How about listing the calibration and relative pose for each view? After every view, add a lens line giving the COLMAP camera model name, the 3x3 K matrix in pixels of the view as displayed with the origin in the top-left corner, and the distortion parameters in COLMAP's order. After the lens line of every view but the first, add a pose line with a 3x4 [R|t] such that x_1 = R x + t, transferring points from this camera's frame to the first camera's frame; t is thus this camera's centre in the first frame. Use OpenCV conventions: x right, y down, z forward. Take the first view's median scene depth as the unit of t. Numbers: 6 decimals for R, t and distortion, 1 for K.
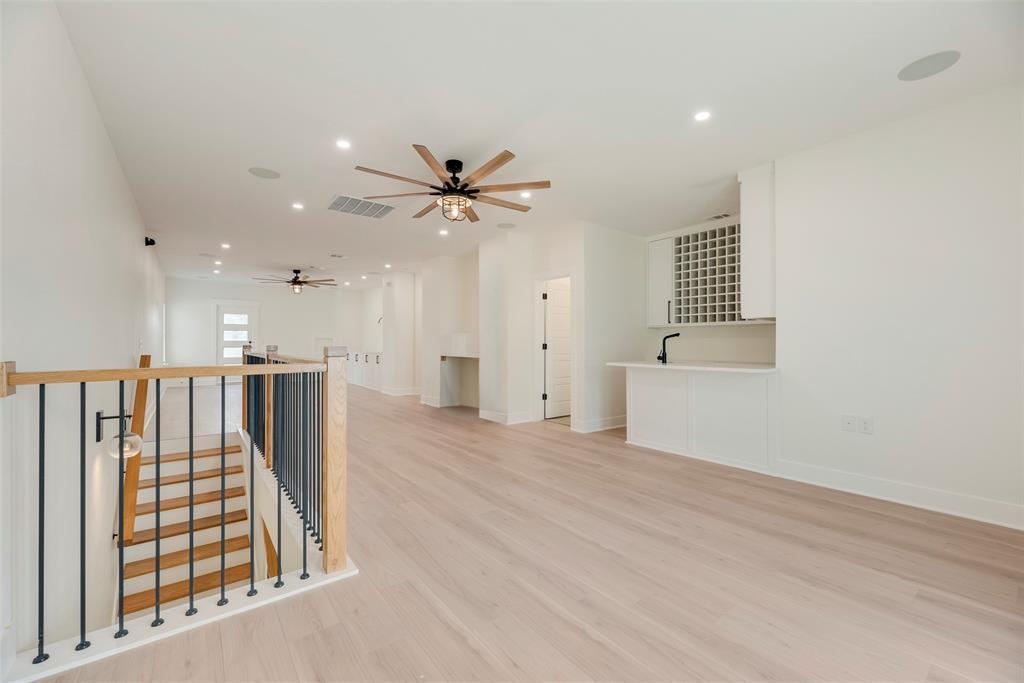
lens RADIAL K [[414.4, 0, 515.5], [0, 414.4, 344.5], [0, 0, 1]] dist [-0.000494, 0.000157]
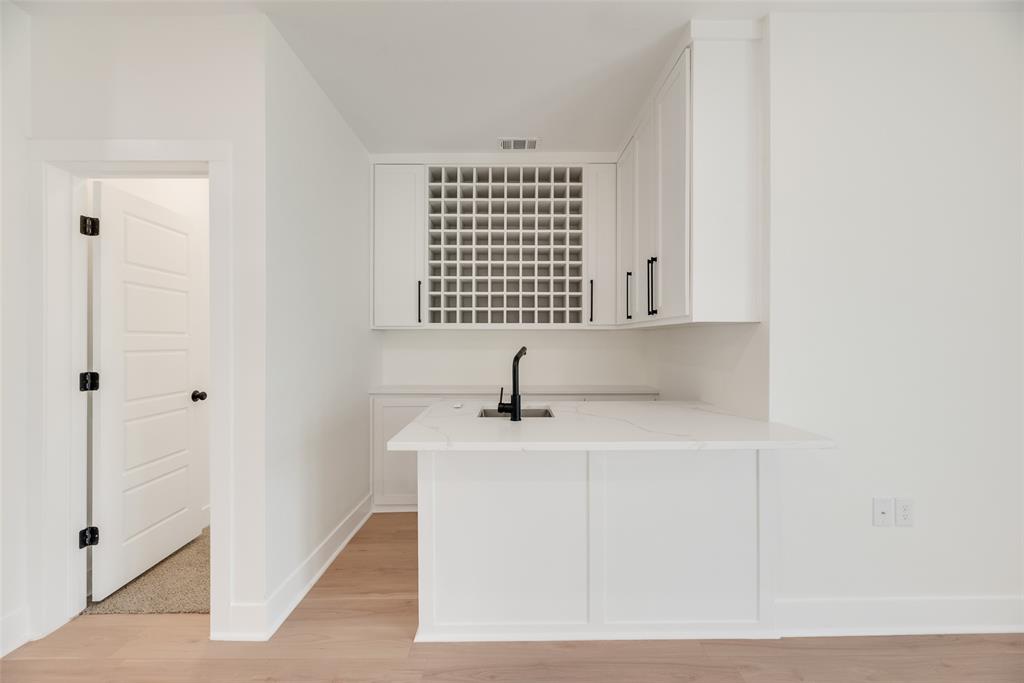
lens RADIAL K [[414.4, 0, 514.9], [0, 414.4, 338.9], [0, 0, 1]] dist [-0.000494, 0.000157]
pose [[0.614370, 0.002675, 0.789014, 0.024785], [0.003766, 0.999973, -0.006323, -0.031095], [-0.789009, 0.006857, 0.614343, 0.686973]]
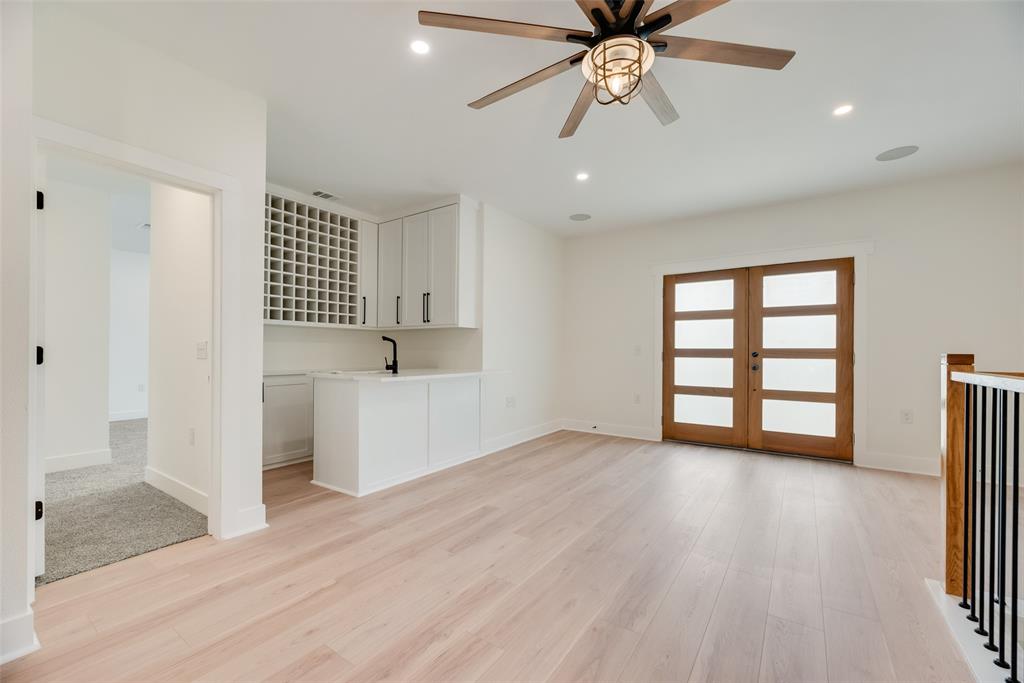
lens RADIAL K [[414.4, 0, 517.5], [0, 414.4, 342.4], [0, 0, 1]] dist [-0.000494, 0.000157]
pose [[-0.288494, 0.014206, 0.957376, -0.442913], [0.000009, 0.999890, -0.014834, -0.003148], [-0.957482, -0.004271, -0.288462, 0.929532]]
